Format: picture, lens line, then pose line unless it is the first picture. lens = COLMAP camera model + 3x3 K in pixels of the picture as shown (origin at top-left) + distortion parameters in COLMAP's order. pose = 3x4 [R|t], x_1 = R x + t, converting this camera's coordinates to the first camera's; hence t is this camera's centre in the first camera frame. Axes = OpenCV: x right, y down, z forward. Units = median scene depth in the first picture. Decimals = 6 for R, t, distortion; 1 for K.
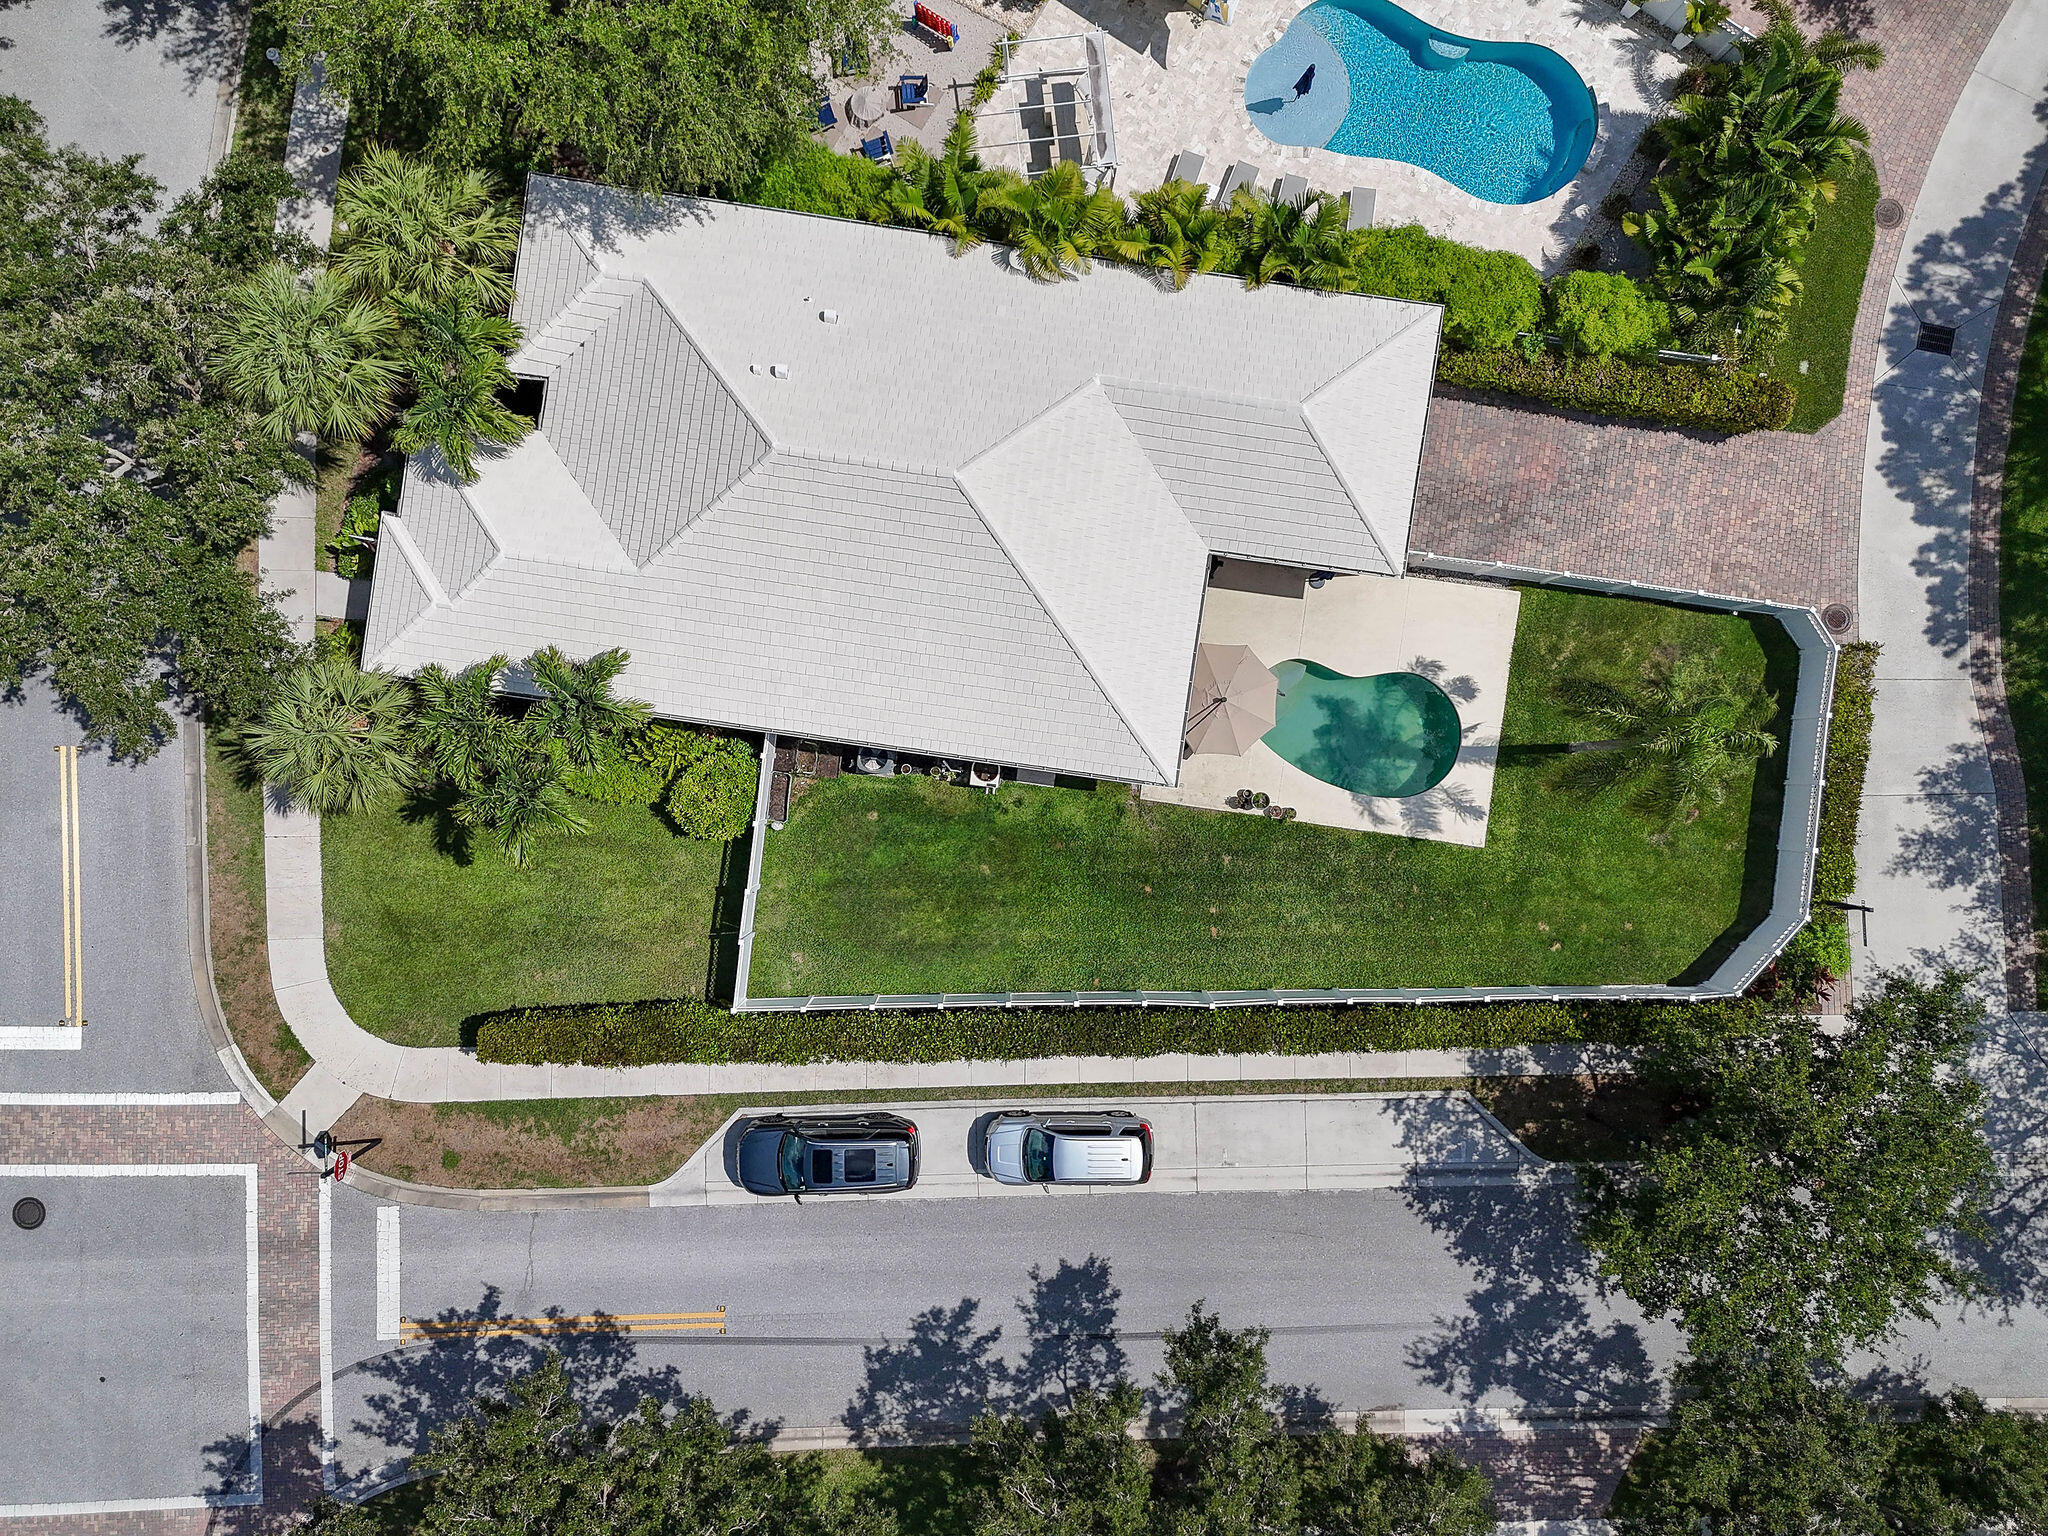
lens RADIAL K [[1513.8, 0, 1018.8], [0, 1513.8, 756.2], [0, 0, 1]] dist [0.078755, -0.063744]
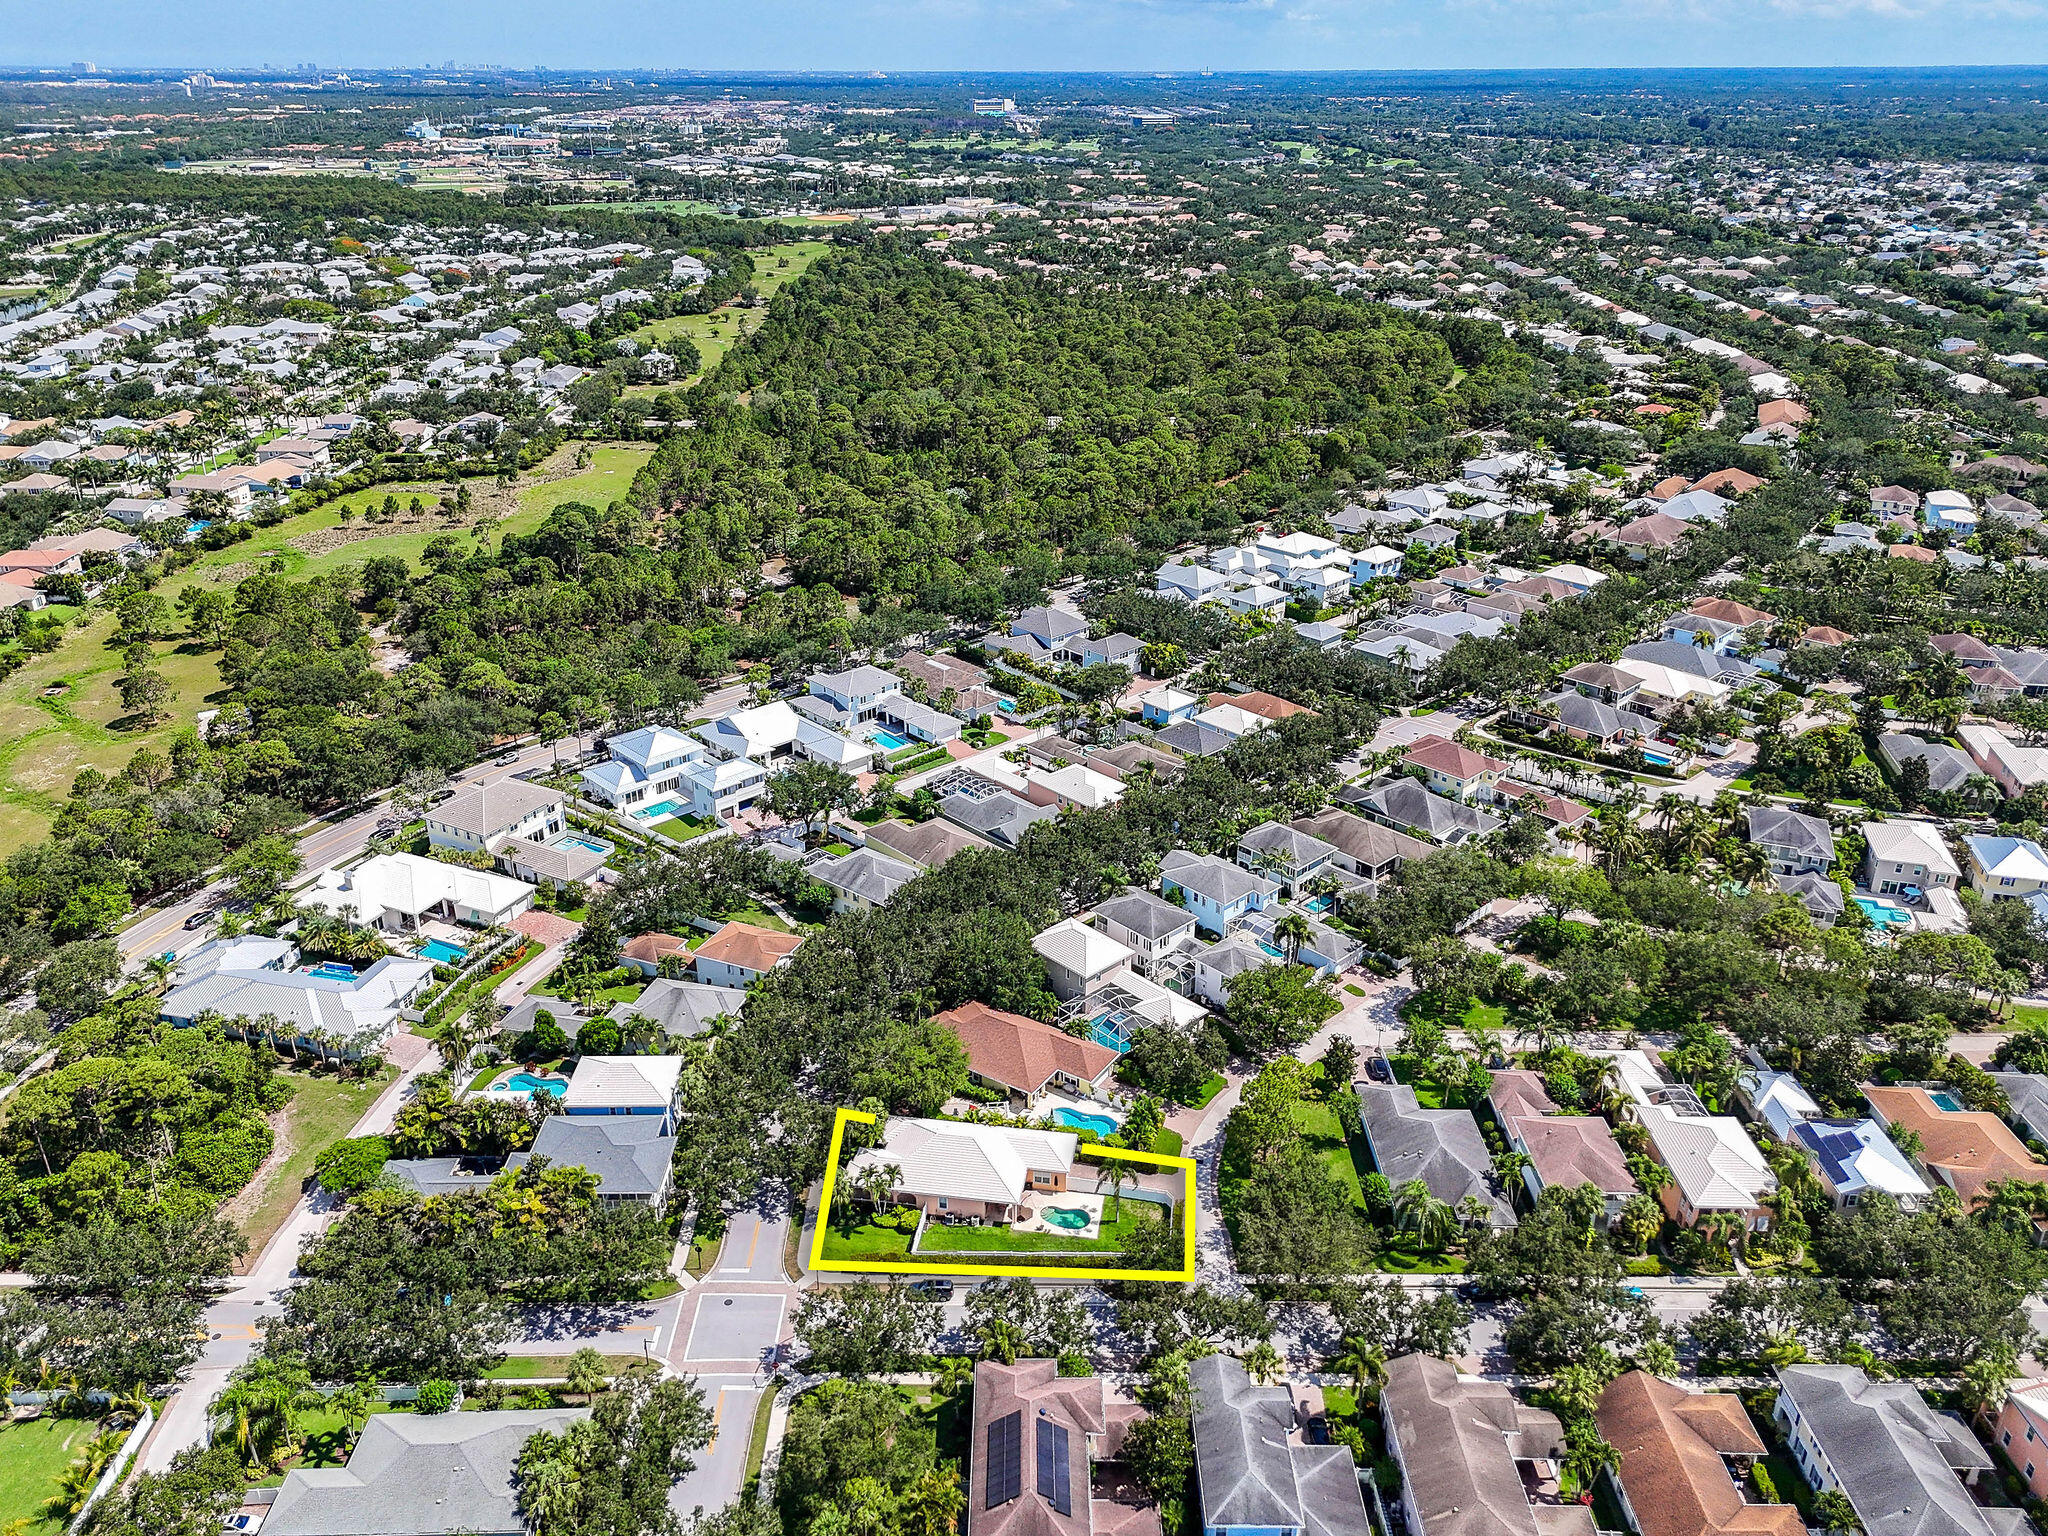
lens RADIAL K [[1513.8, 0, 1024.1], [0, 1513.8, 769.5], [0, 0, 1]] dist [0.078755, -0.063744]
pose [[0.999591, -0.003998, -0.028300, 0.230316], [-0.023894, 0.426409, -0.904215, 3.199948], [0.015683, 0.904521, 0.426140, -1.864660]]
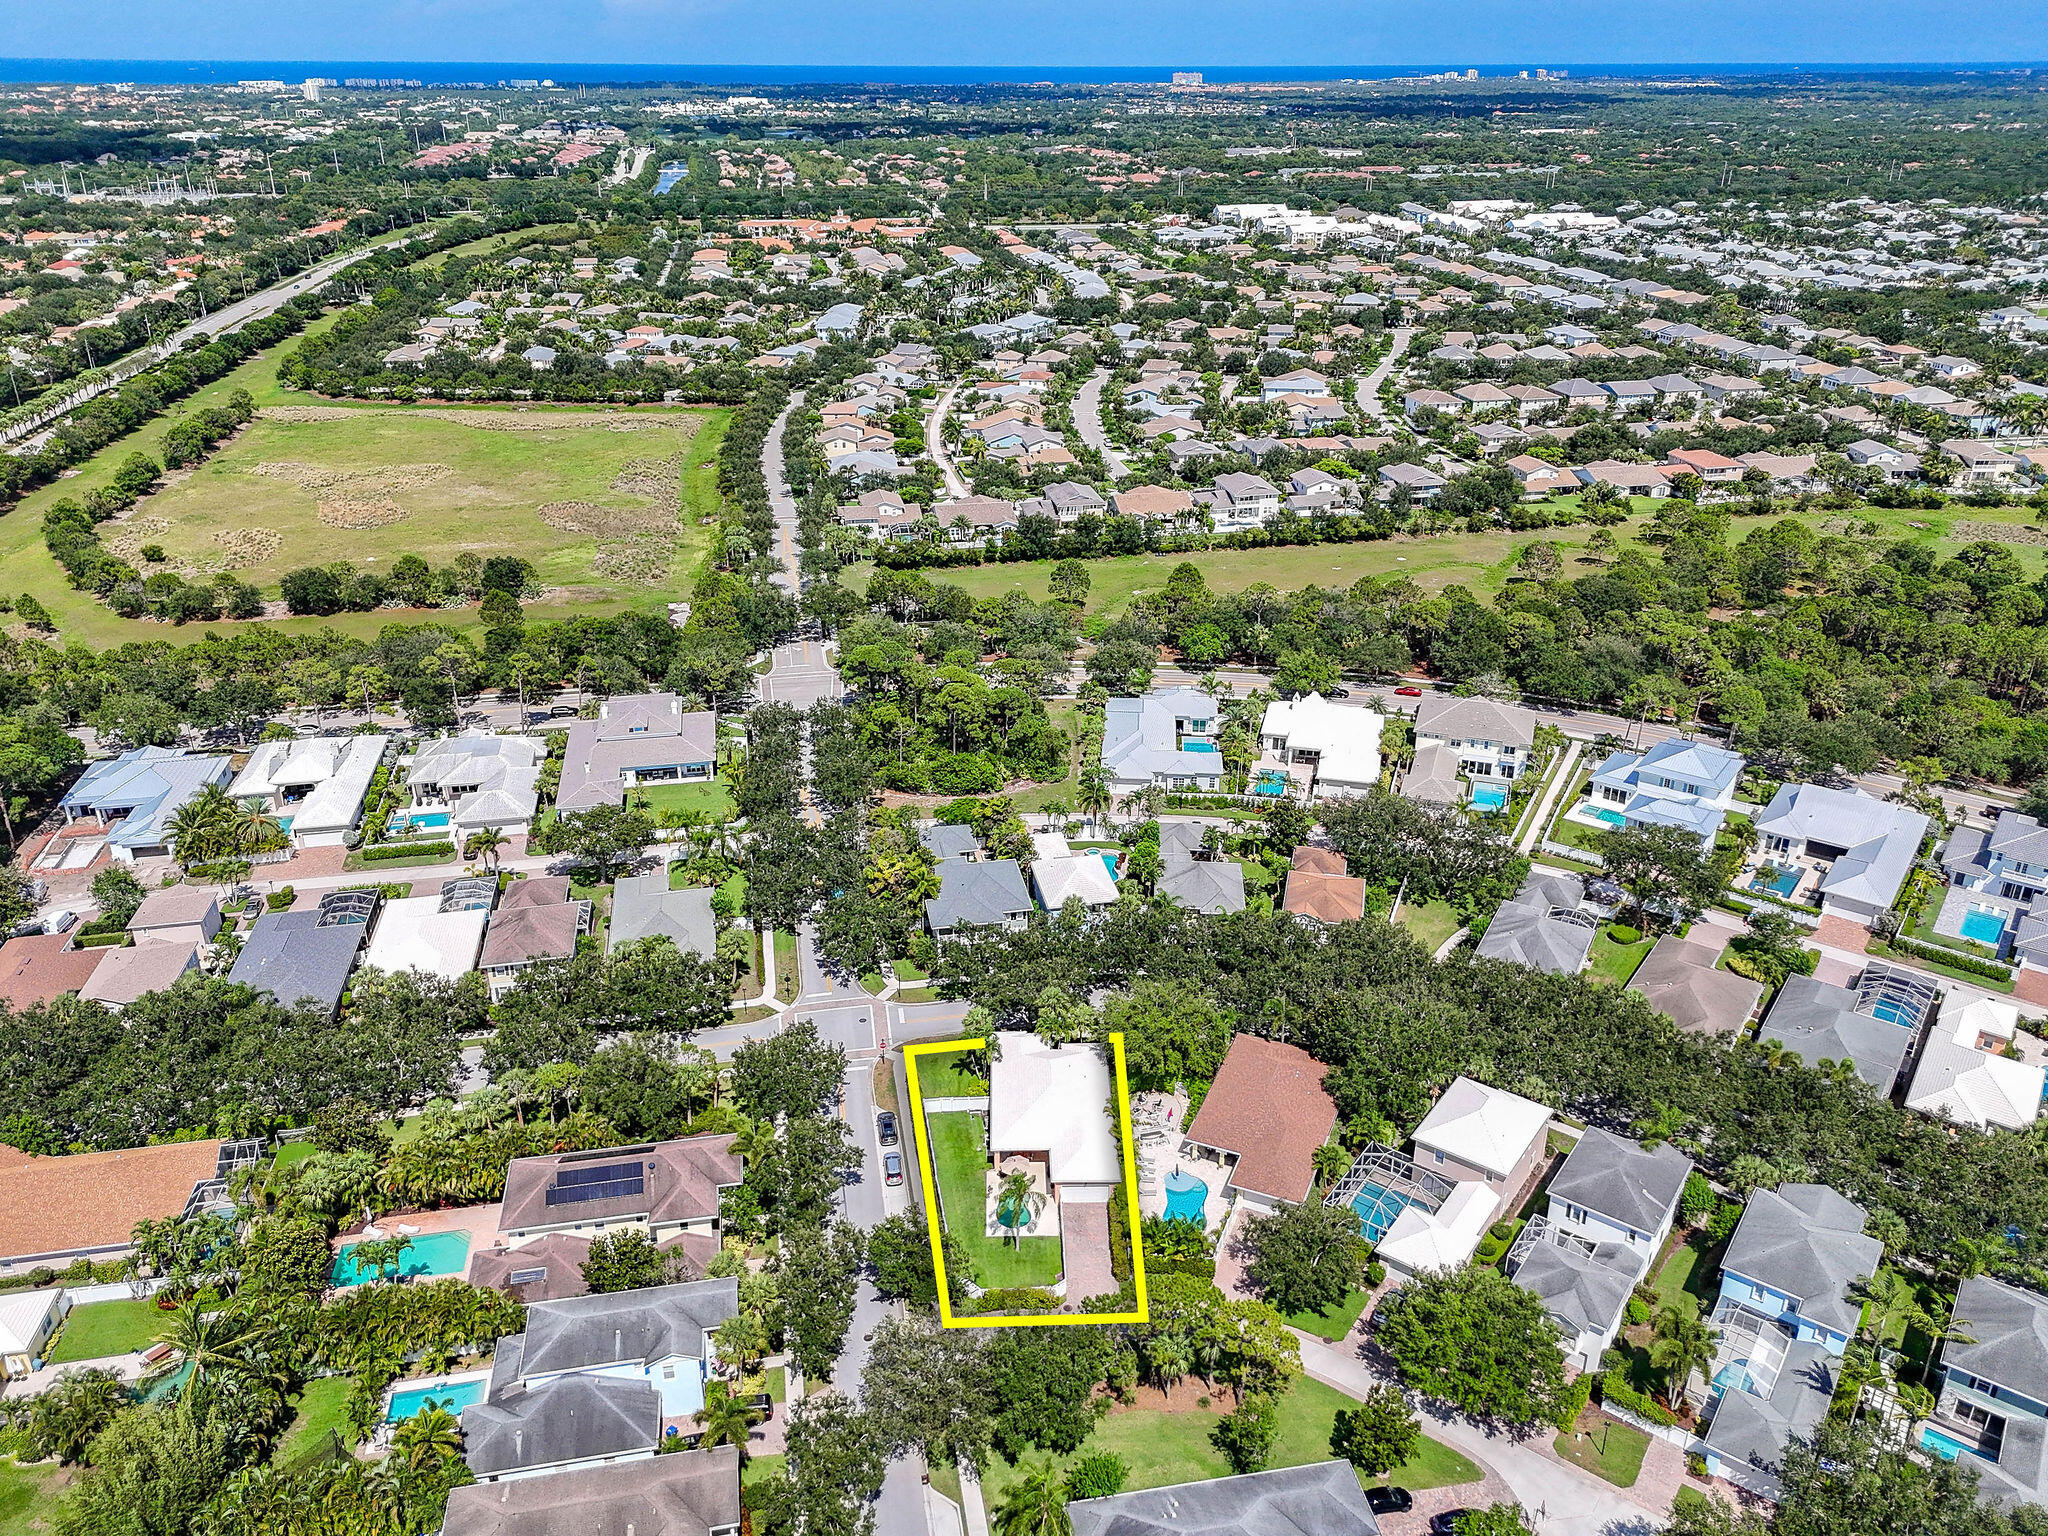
lens RADIAL K [[1513.8, 0, 1026.8], [0, 1513.8, 745.9], [0, 0, 1]] dist [0.078755, -0.063744]
pose [[0.157729, 0.391586, -0.906522, 3.094929], [-0.987446, 0.070446, -0.141379, 0.389100], [0.008499, 0.917441, 0.397781, -1.468307]]
